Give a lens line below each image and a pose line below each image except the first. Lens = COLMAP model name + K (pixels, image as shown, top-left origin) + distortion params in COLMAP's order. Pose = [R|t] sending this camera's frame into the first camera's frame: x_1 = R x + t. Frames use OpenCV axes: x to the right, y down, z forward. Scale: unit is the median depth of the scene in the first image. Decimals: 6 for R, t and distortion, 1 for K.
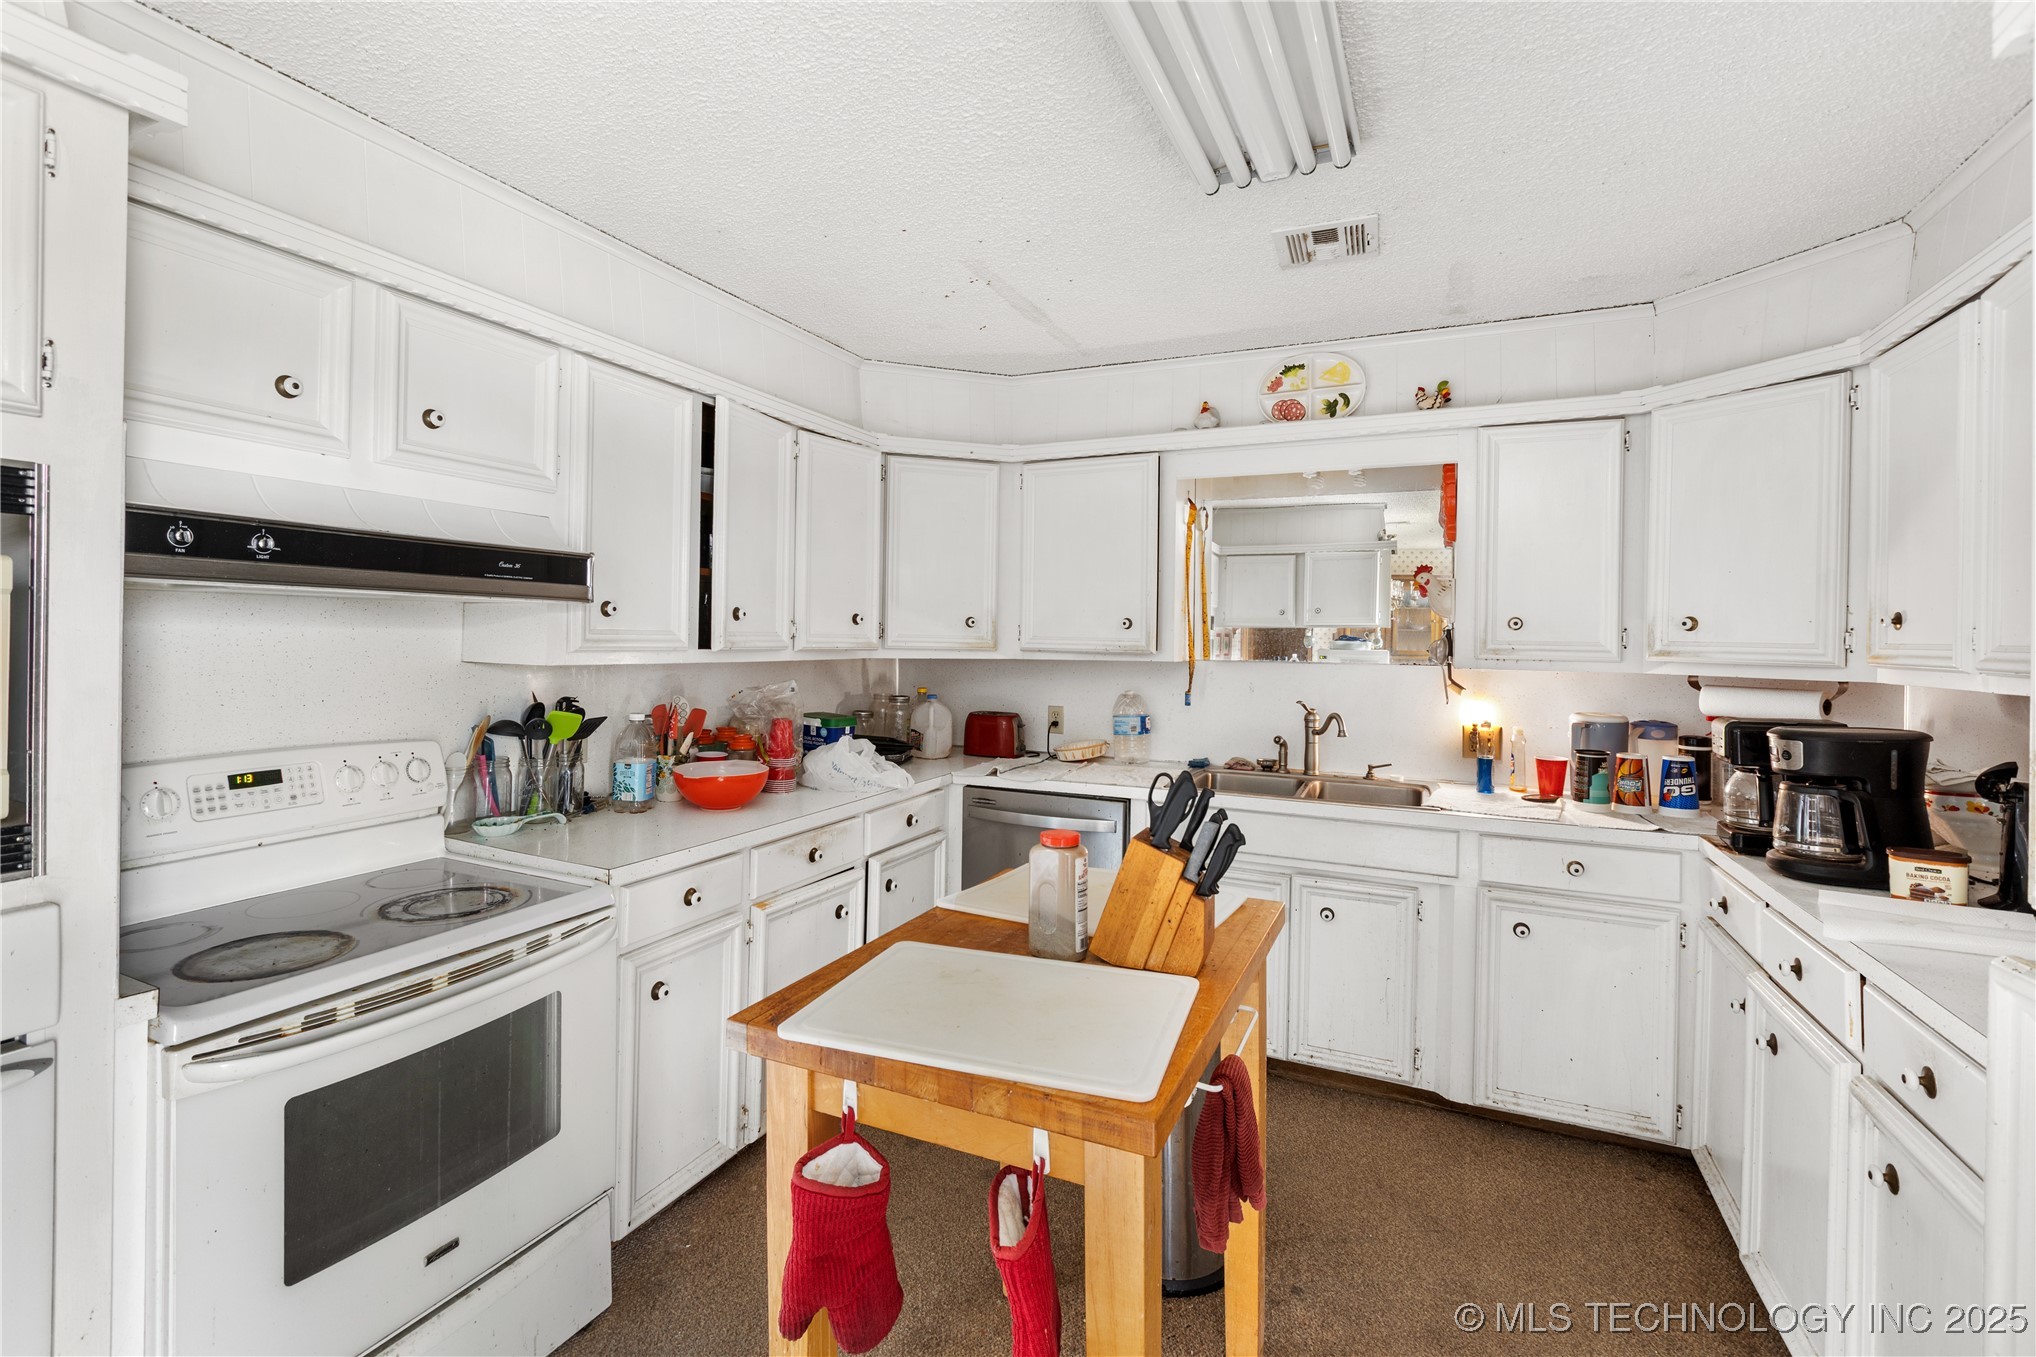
lens RADIAL K [[930.8, 0, 1023.4], [0, 930.8, 633.9], [0, 0, 1]] dist [0.004716, 0.000232]
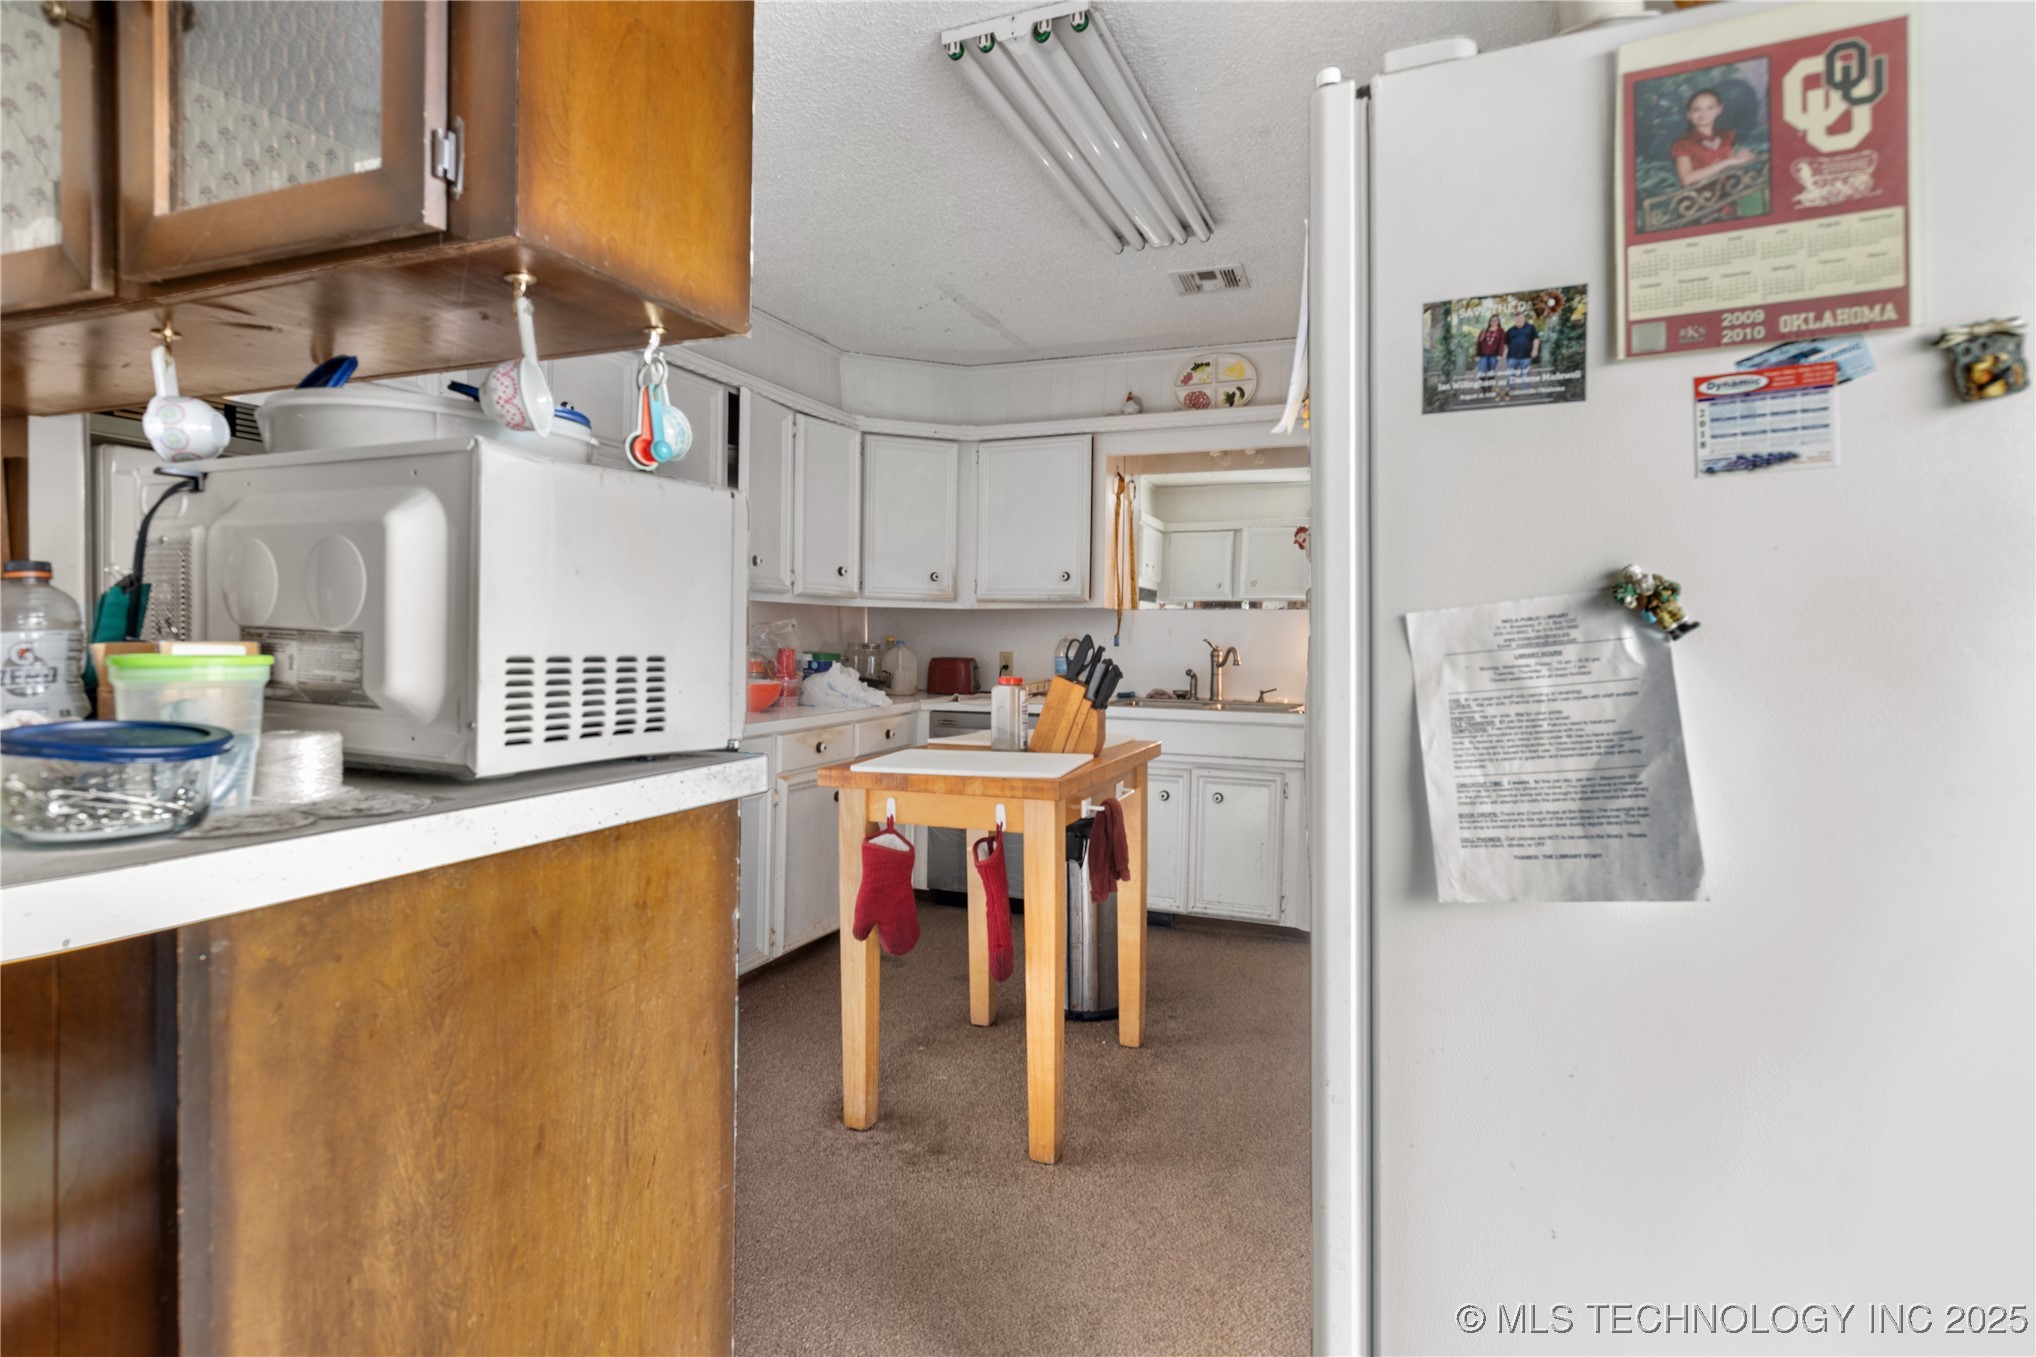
lens RADIAL K [[1091.3, 0, 1008.3], [0, 1091.3, 680.3], [0, 0, 1]] dist [-0.004377, -0.000203]
pose [[0.999248, -0.000825, 0.038756, -0.019045], [-0.000596, 0.999328, 0.036638, 0.076451], [-0.038760, -0.036633, 0.998577, -0.441025]]
